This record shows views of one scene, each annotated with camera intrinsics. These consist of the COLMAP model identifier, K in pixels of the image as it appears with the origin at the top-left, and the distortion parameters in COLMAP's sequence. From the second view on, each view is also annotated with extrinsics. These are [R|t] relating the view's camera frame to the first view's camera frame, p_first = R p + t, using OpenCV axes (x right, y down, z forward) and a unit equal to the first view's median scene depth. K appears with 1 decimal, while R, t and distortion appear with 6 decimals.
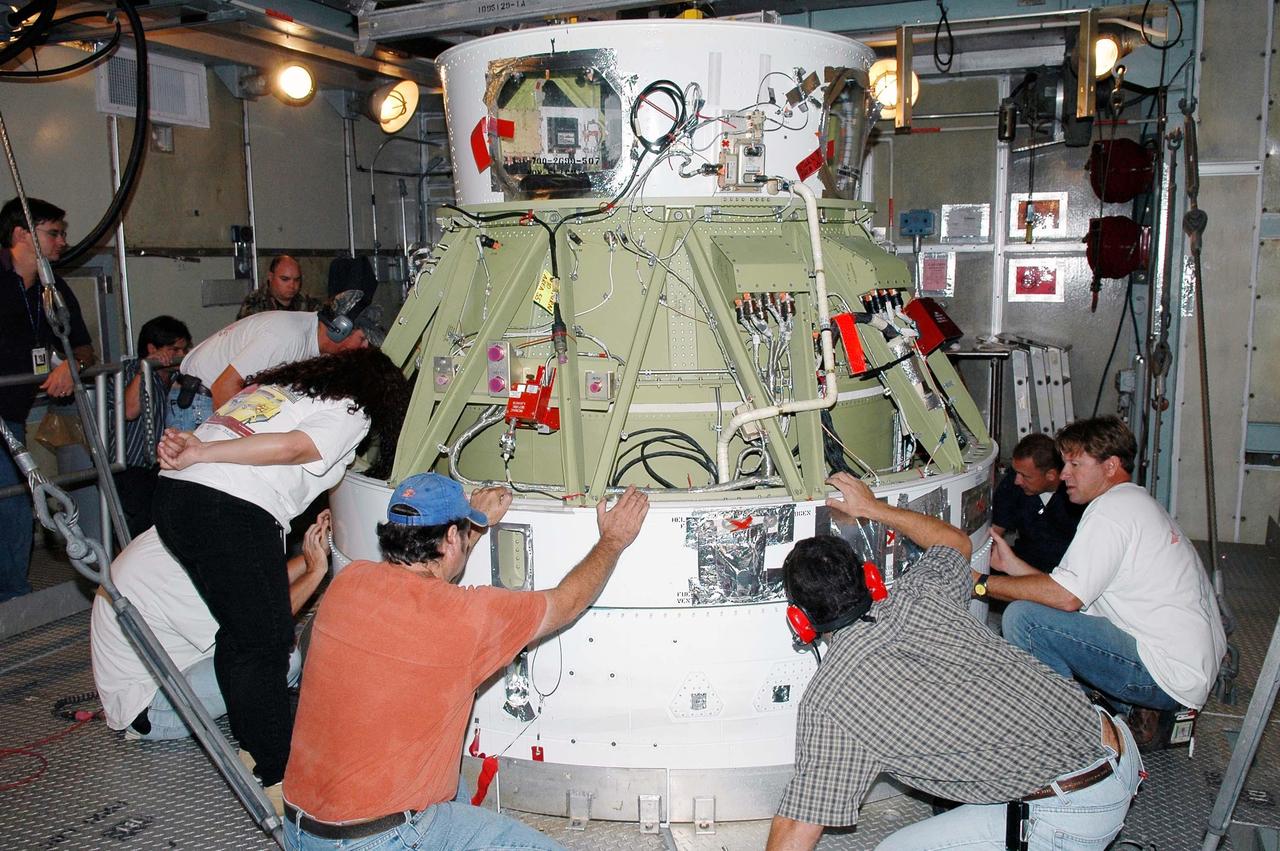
lens RADIAL K [[1101.9, 0, 640.0], [0, 1101.9, 425.5], [0, 0, 1]] dist [0.000455, -0.002311]
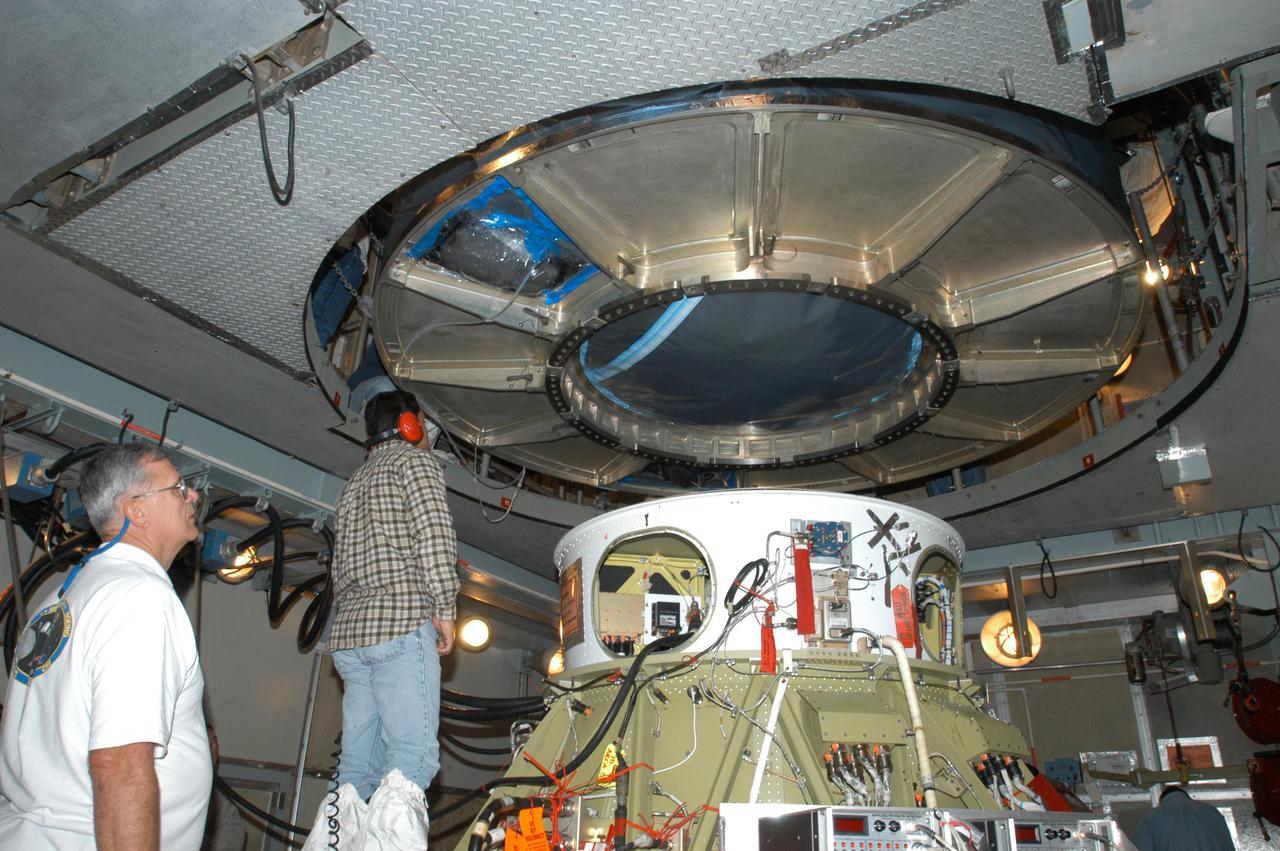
lens RADIAL K [[965.3, 0, 640.0], [0, 965.3, 425.5], [0, 0, 1]] dist [-0.060647, 0.037547]
pose [[0.985222, -0.043739, -0.165604, 0.072611], [-0.054096, 0.837902, -0.543134, 0.090503], [0.162516, 0.544066, 0.823153, 0.154190]]
